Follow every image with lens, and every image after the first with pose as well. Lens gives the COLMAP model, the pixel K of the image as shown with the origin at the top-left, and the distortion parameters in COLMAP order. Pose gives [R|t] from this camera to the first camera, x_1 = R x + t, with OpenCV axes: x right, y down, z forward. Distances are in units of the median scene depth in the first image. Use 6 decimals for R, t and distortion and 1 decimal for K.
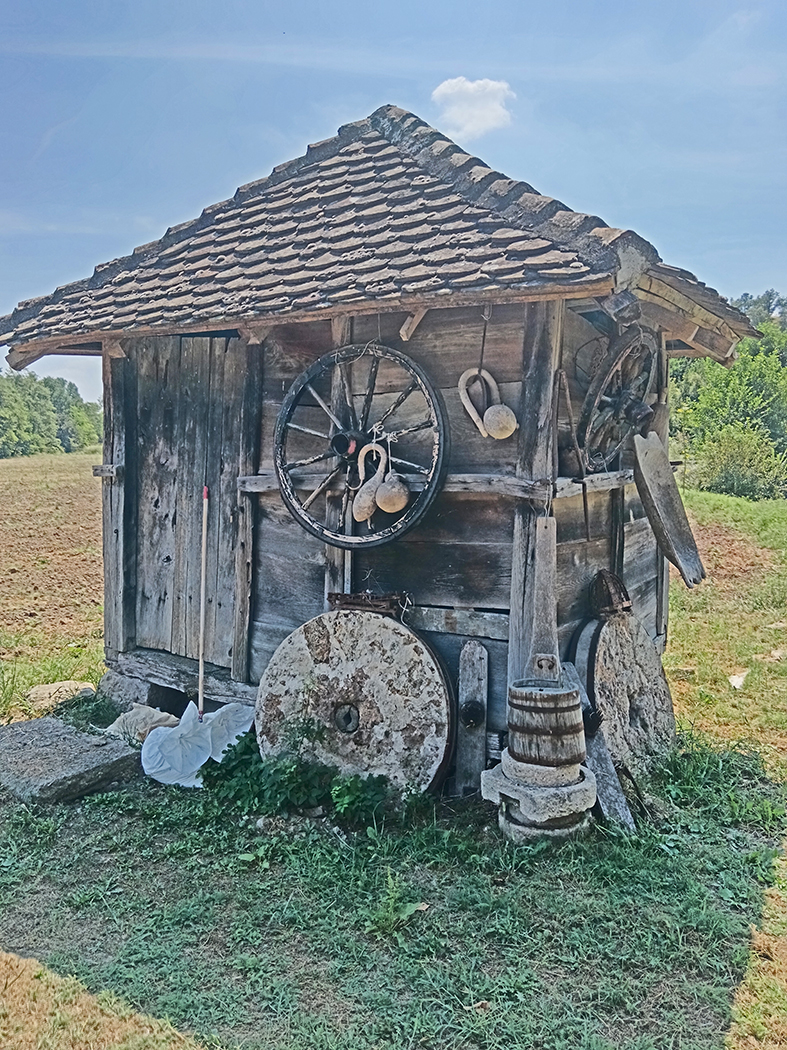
lens RADIAL K [[822.2, 0, 393.6], [0, 822.2, 523.1], [0, 0, 1]] dist [-0.009138, -0.005912]
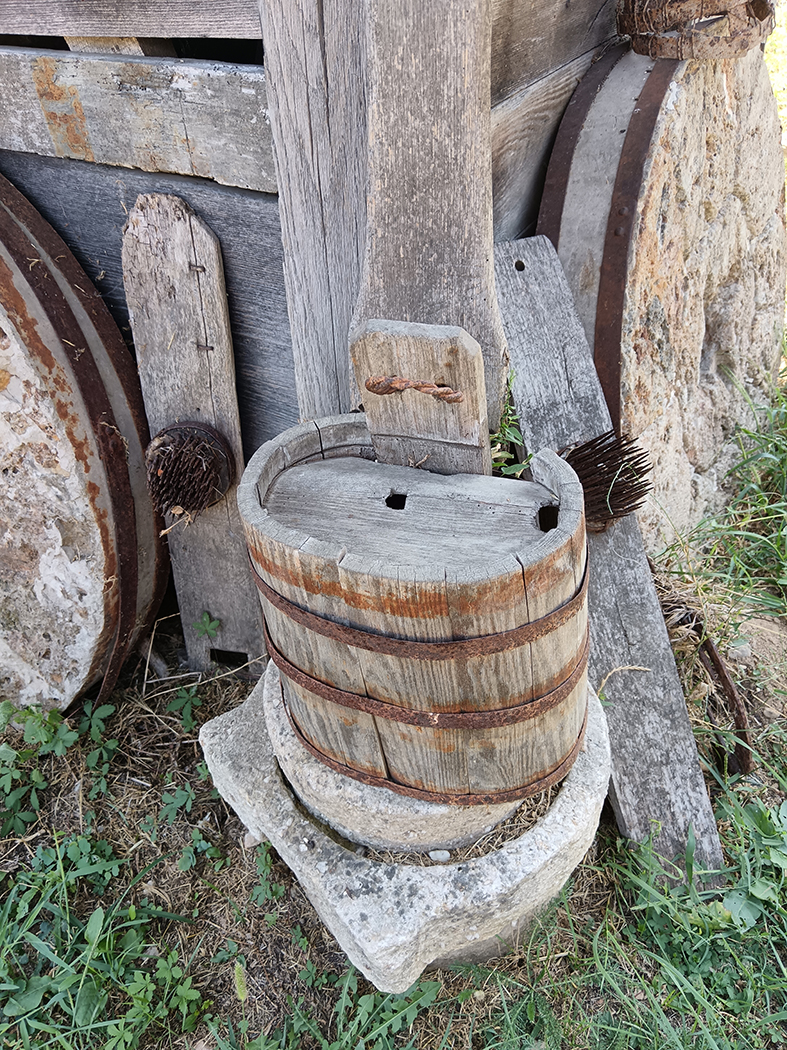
lens RADIAL K [[822.2, 0, 388.2], [0, 822.2, 523.9], [0, 0, 1]] dist [-0.009138, -0.005912]
pose [[0.997210, -0.071520, 0.021365, 0.155291], [0.043605, 0.790485, 0.610927, 0.075499], [-0.060582, -0.608291, 0.791398, 0.751102]]
